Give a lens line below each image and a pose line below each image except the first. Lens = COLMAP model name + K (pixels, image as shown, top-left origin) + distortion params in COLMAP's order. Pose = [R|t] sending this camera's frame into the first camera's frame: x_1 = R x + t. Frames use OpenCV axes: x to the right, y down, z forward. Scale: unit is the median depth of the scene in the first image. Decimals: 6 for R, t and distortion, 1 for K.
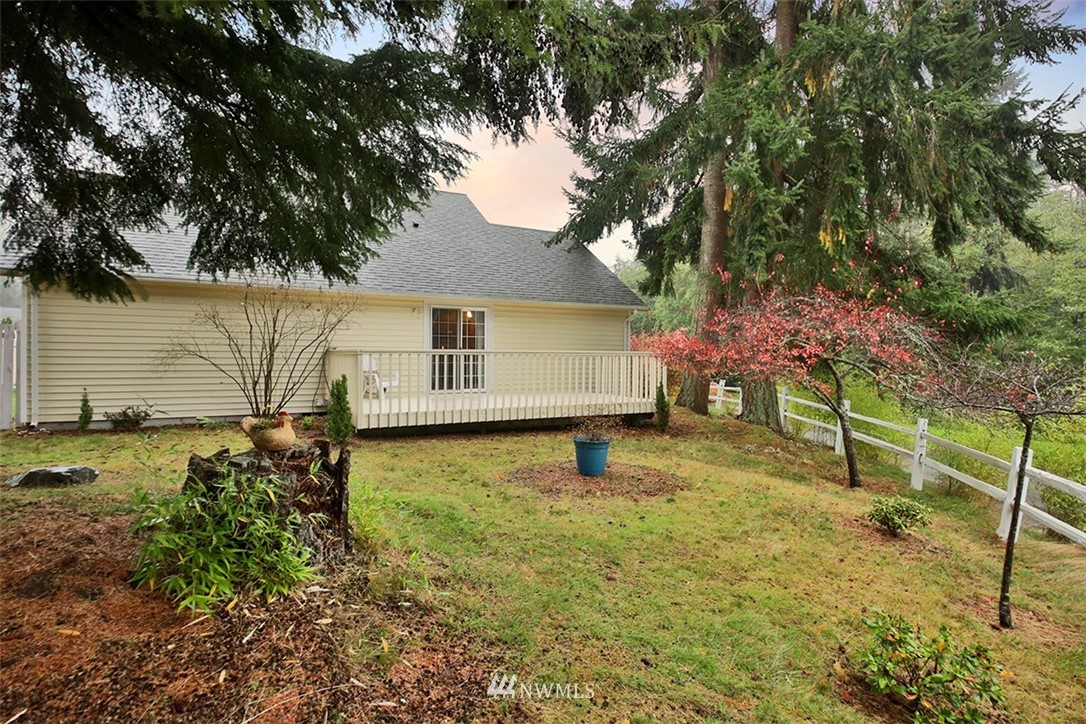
lens RADIAL K [[597.0, 0, 542.9], [0, 597.0, 351.8], [0, 0, 1]] dist [0.046943, -0.000356]
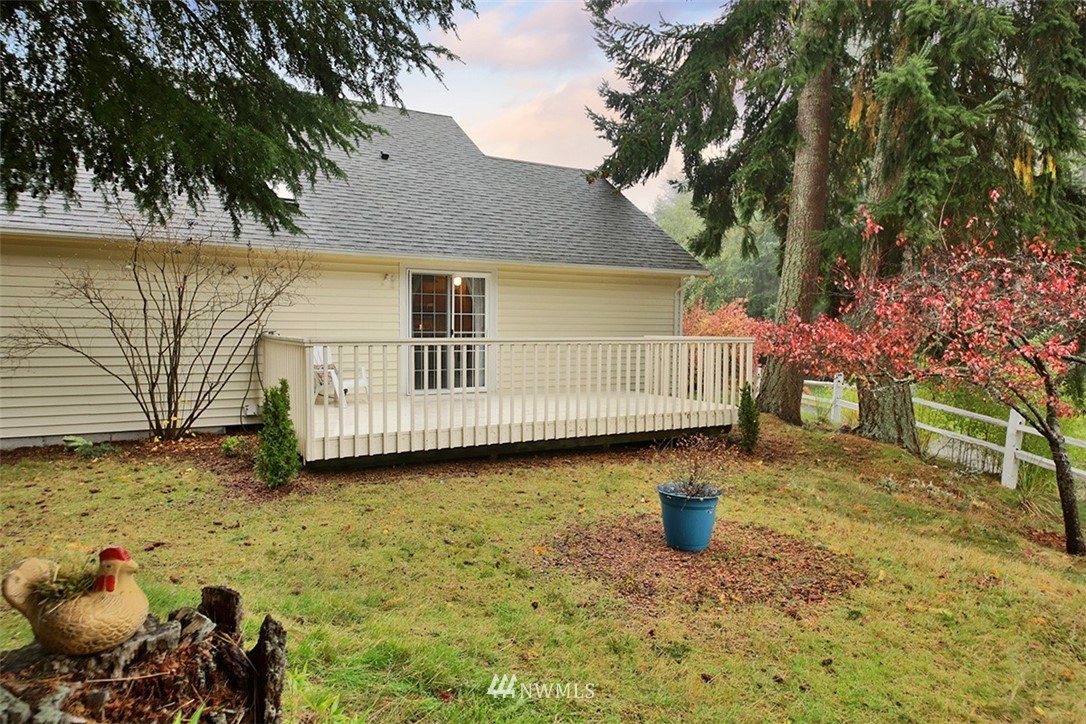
lens RADIAL K [[708.1, 0, 536.9], [0, 708.1, 346.1], [0, 0, 1]] dist [0.086380, -0.059863]
pose [[0.999917, 0.000236, 0.012868, -0.053544], [-0.000642, 0.999502, 0.031542, -0.015819], [-0.012854, -0.031548, 0.999420, 0.175918]]
